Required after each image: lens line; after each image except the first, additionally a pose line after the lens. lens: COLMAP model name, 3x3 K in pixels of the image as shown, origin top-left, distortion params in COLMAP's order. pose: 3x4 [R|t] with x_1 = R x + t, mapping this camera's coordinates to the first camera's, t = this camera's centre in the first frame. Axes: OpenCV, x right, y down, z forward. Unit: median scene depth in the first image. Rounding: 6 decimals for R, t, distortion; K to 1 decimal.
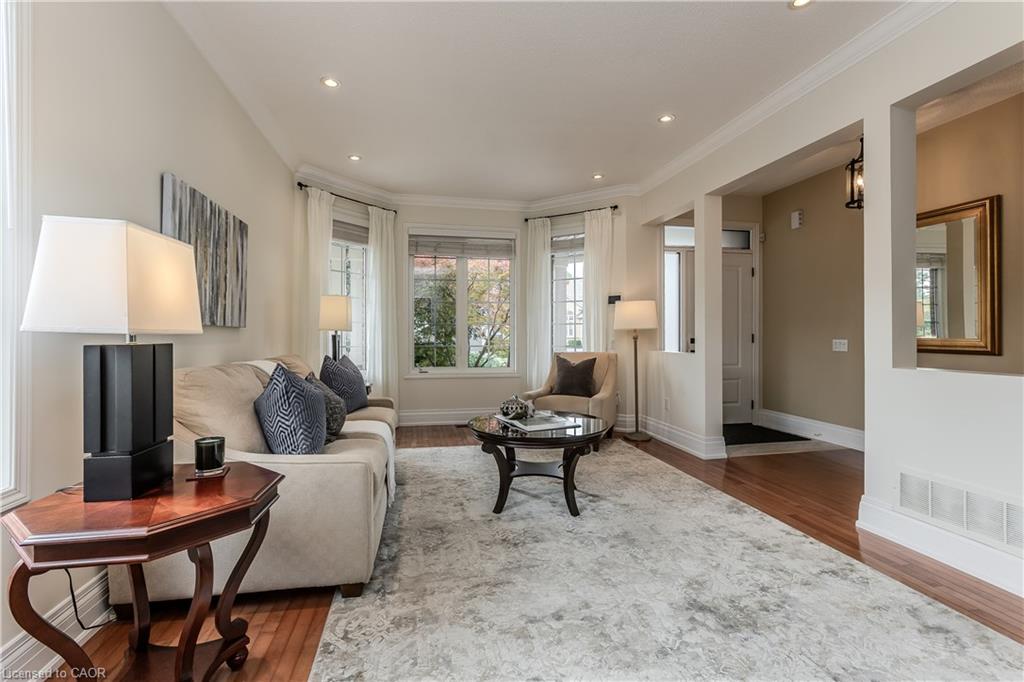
lens RADIAL K [[491.1, 0, 512.5], [0, 491.1, 335.5], [0, 0, 1]] dist [-0.023144, 0.019223]
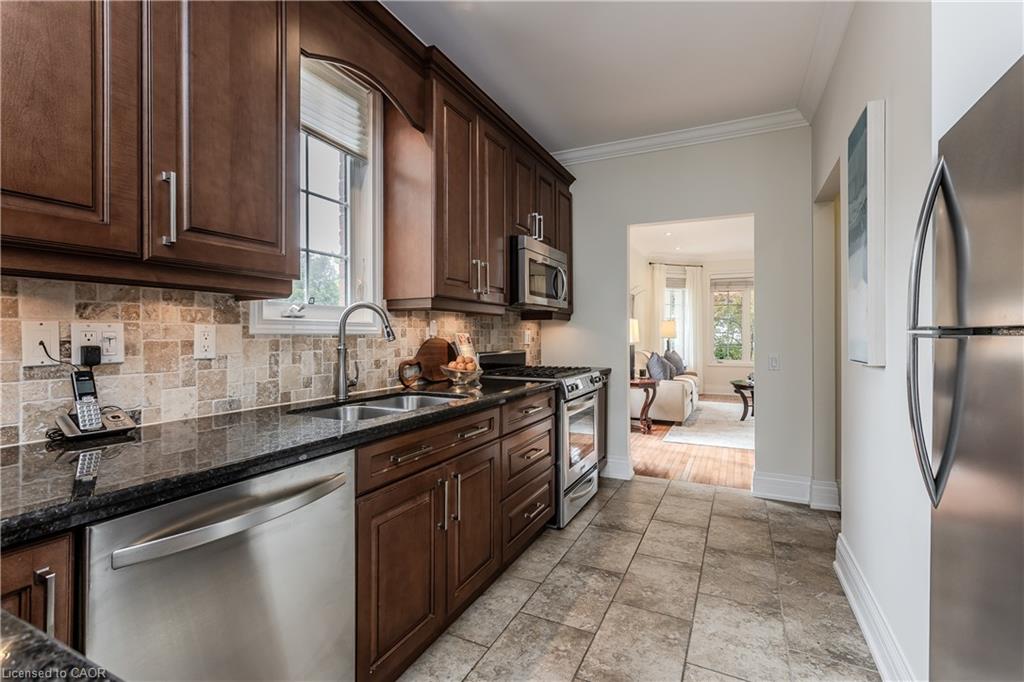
lens RADIAL K [[491.1, 0, 512.5], [0, 491.1, 335.5], [0, 0, 1]] dist [-0.023144, 0.019223]
pose [[0.808268, 0.002889, -0.588808, 0.279765], [-0.002124, 0.999996, 0.001991, -0.018615], [0.588811, -0.000359, 0.808270, -0.920229]]
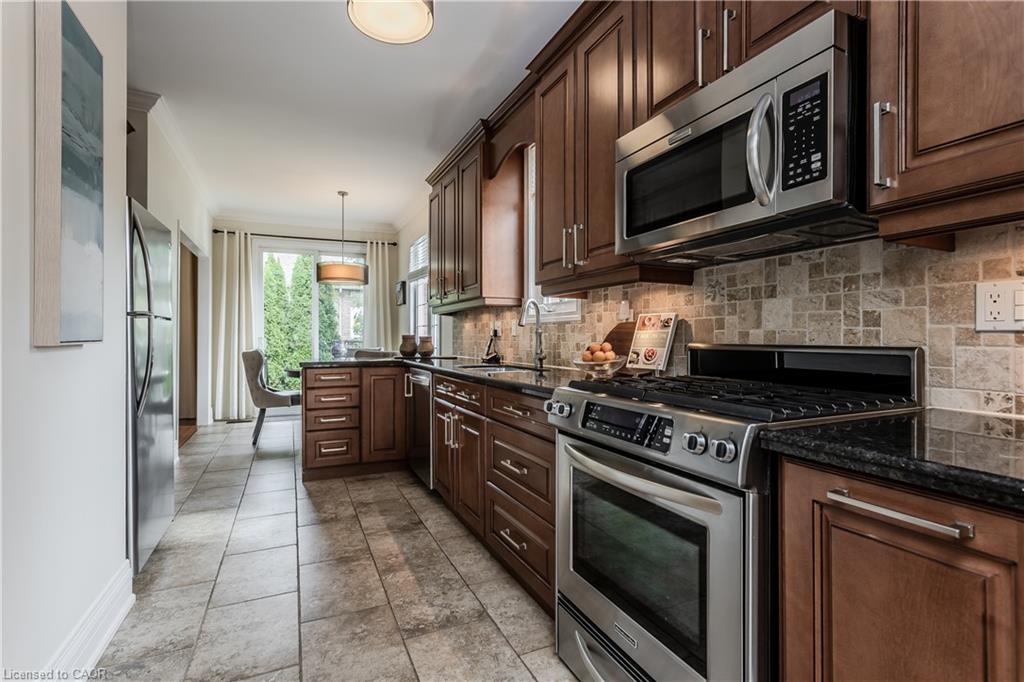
lens RADIAL K [[491.1, 0, 512.5], [0, 491.1, 335.5], [0, 0, 1]] dist [-0.023144, 0.019223]
pose [[-0.972998, 0.001422, -0.230810, -0.592843], [0.002376, 0.999990, -0.003853, 0.066894], [0.230802, -0.004297, -0.972991, 2.841175]]
